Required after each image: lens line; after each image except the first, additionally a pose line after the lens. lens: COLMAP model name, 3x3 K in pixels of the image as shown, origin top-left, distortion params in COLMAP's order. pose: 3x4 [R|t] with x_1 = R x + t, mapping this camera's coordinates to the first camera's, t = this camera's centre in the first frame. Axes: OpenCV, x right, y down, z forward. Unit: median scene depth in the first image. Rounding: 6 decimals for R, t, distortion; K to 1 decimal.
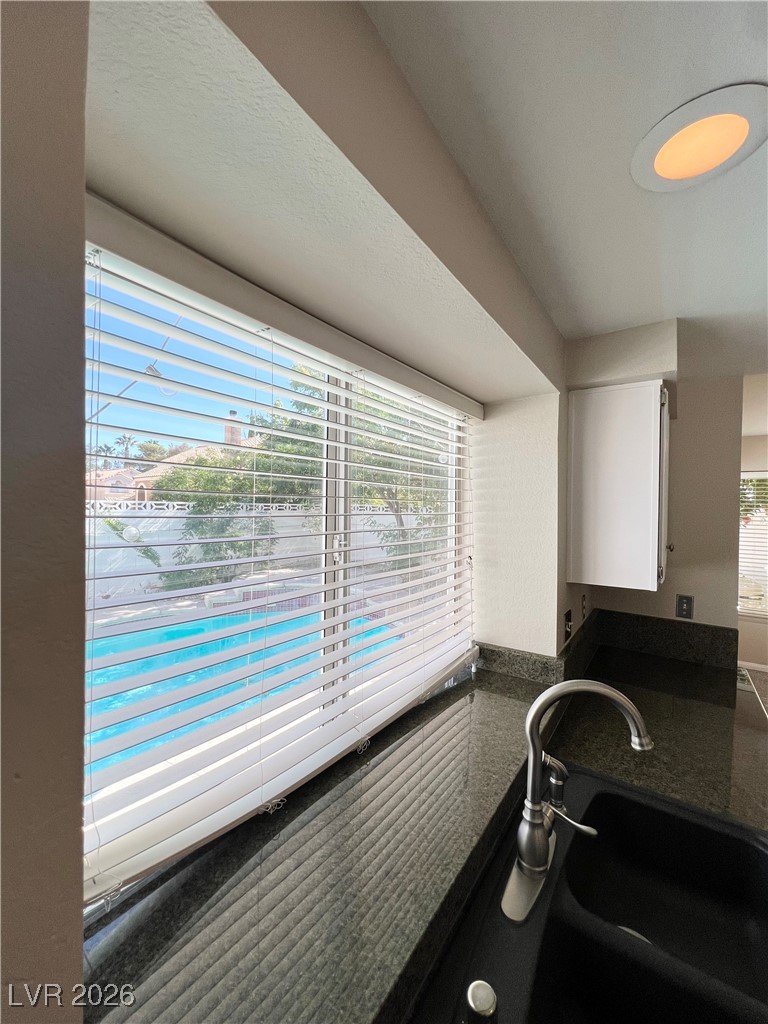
lens RADIAL K [[411.5, 0, 385.8], [0, 411.5, 516.3], [0, 0, 1]] dist [-0.003302, 0.001778]
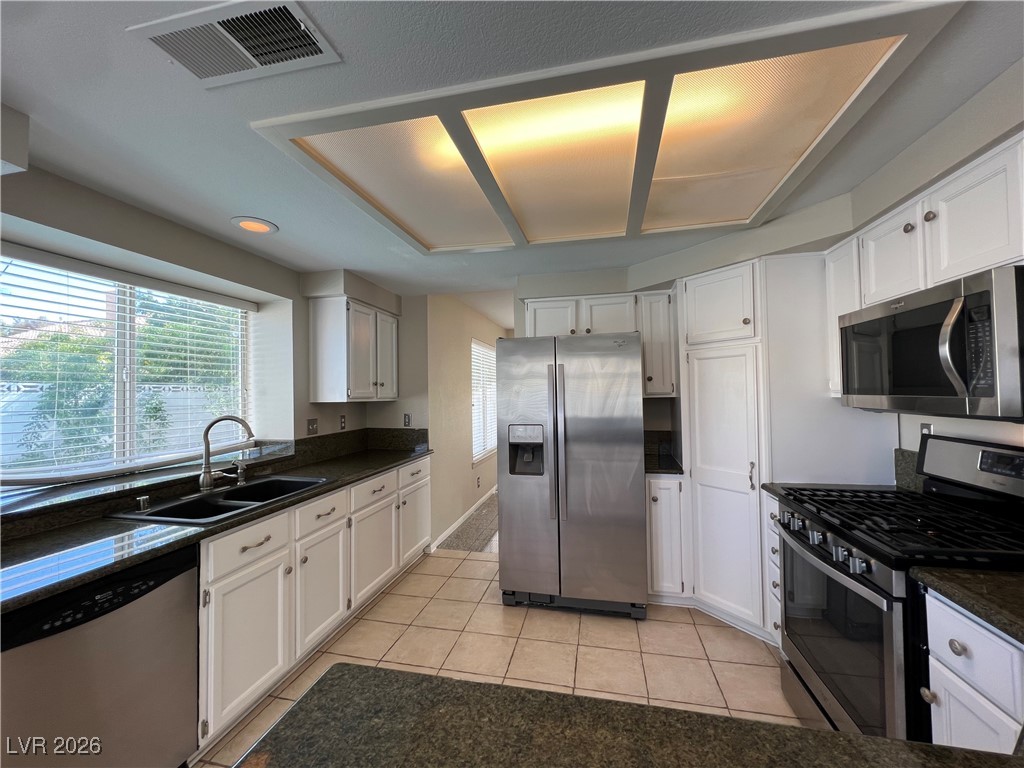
lens RADIAL K [[411.5, 0, 510.6], [0, 411.5, 382.4], [0, 0, 1]] dist [-0.003302, 0.001778]
pose [[0.922614, -0.017807, 0.385313, 0.540865], [0.036133, 0.998531, -0.040373, 0.170504], [-0.384029, 0.051171, 0.921902, -0.998800]]
